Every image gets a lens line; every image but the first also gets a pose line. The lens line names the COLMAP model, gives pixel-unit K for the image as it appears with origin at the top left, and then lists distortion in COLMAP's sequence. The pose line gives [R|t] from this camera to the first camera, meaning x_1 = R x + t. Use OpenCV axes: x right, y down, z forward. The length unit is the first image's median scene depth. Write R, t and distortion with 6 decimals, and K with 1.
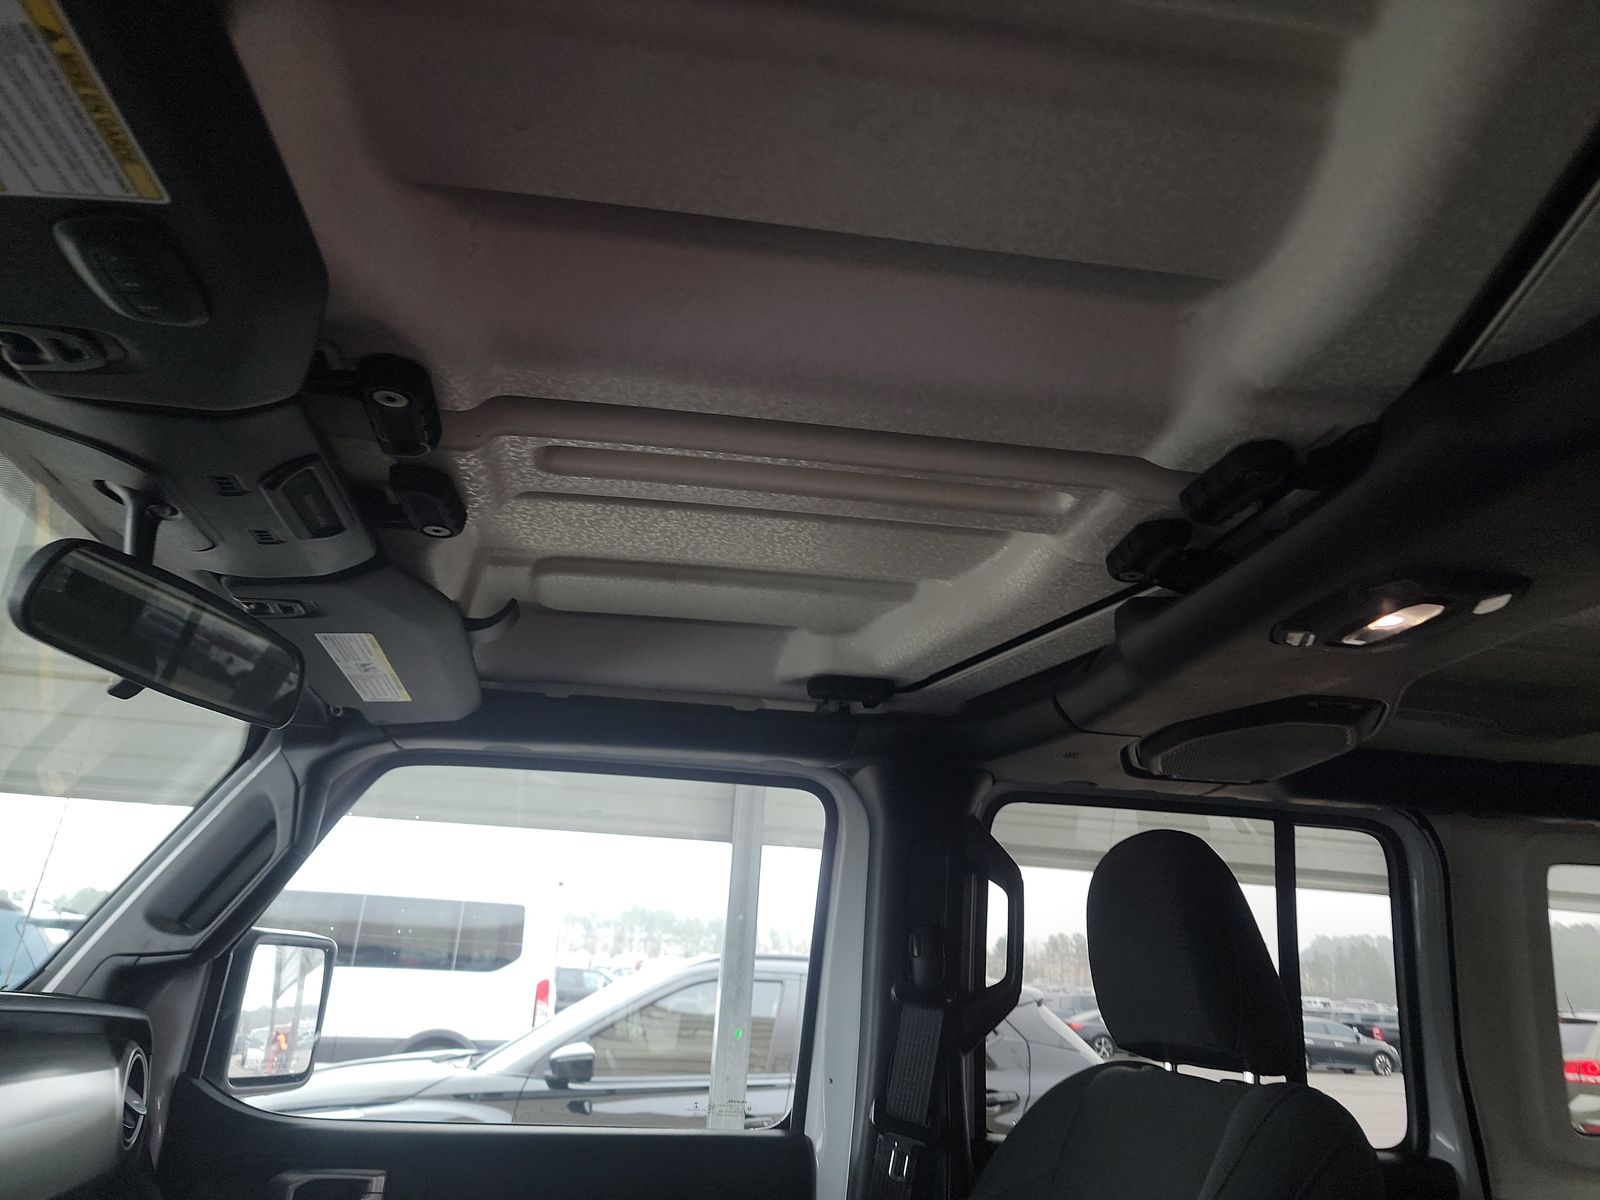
lens RADIAL K [[1120.3, 0, 792.9], [0, 1120.3, 597.0], [0, 0, 1]] dist [0.024497, -0.021938]
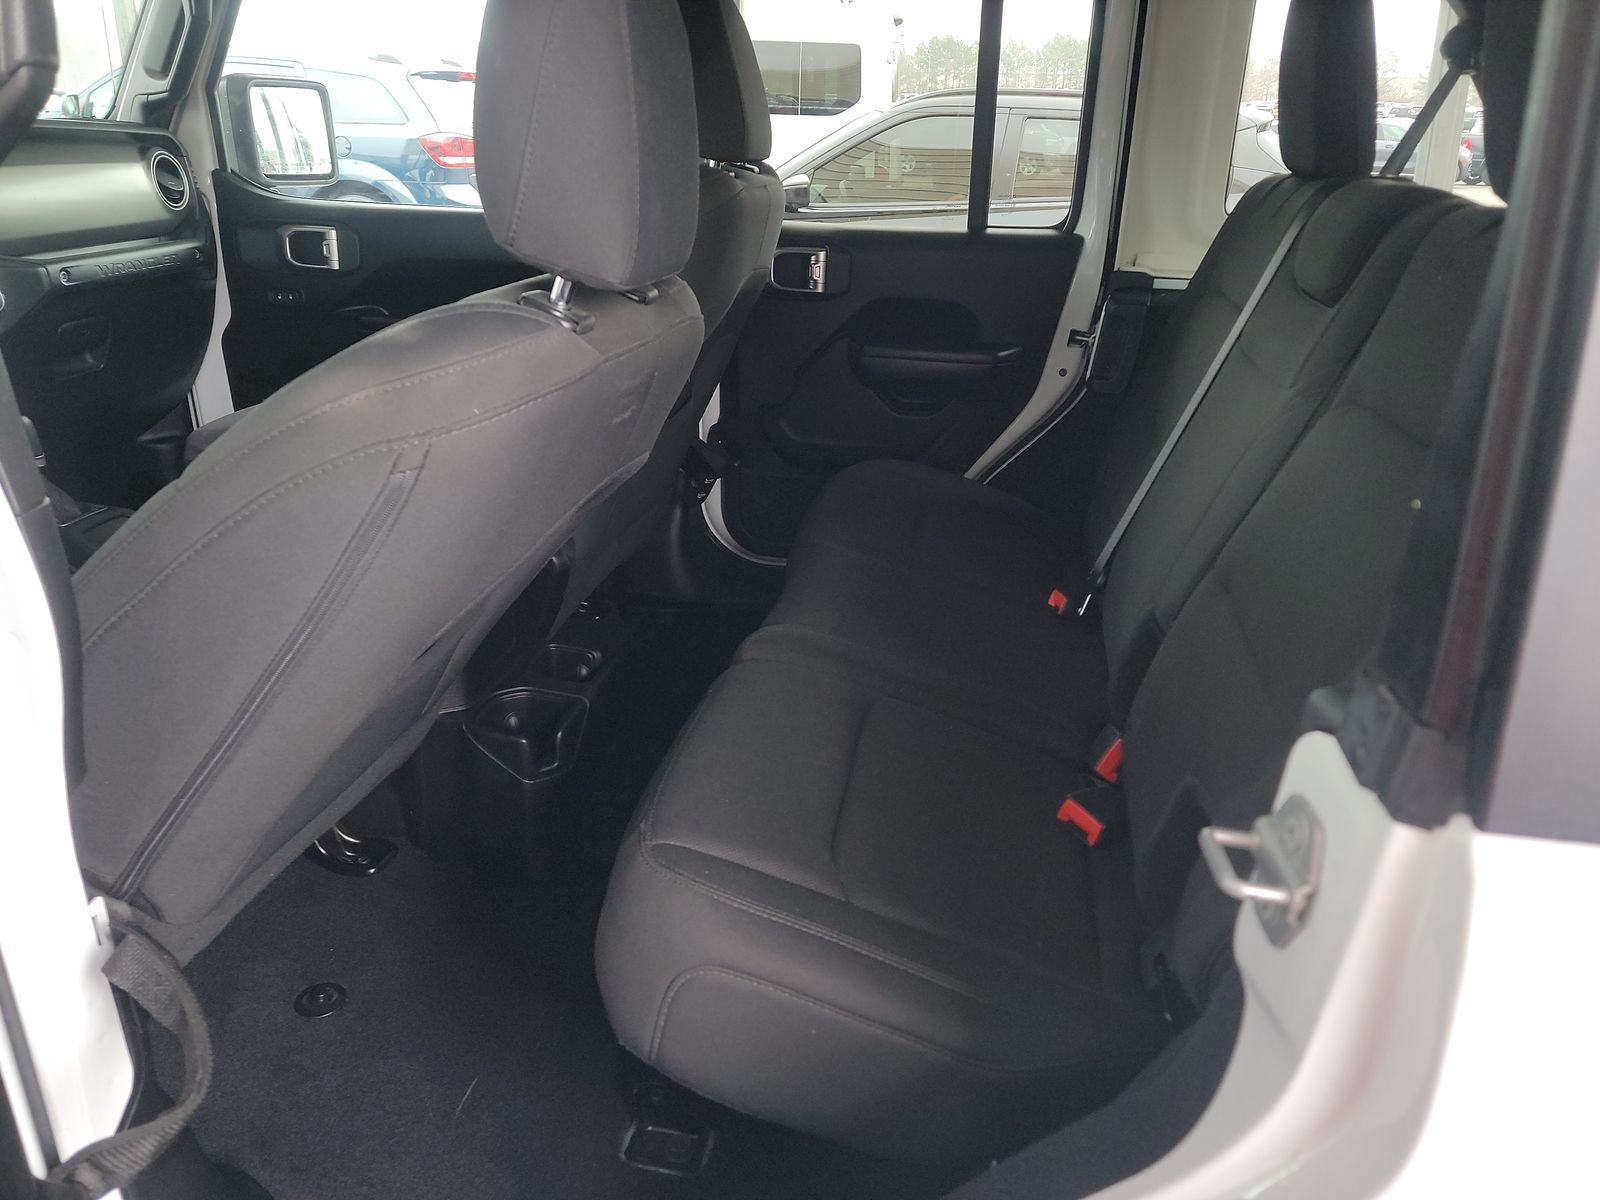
lens RADIAL K [[1120.3, 0, 848.2], [0, 1120.3, 605.3], [0, 0, 1]] dist [0.024497, -0.021938]
pose [[0.954932, 0.102367, -0.278614, 0.227479], [0.110593, 0.748359, 0.654010, -0.020213], [0.275453, -0.655348, 0.703310, -0.084474]]
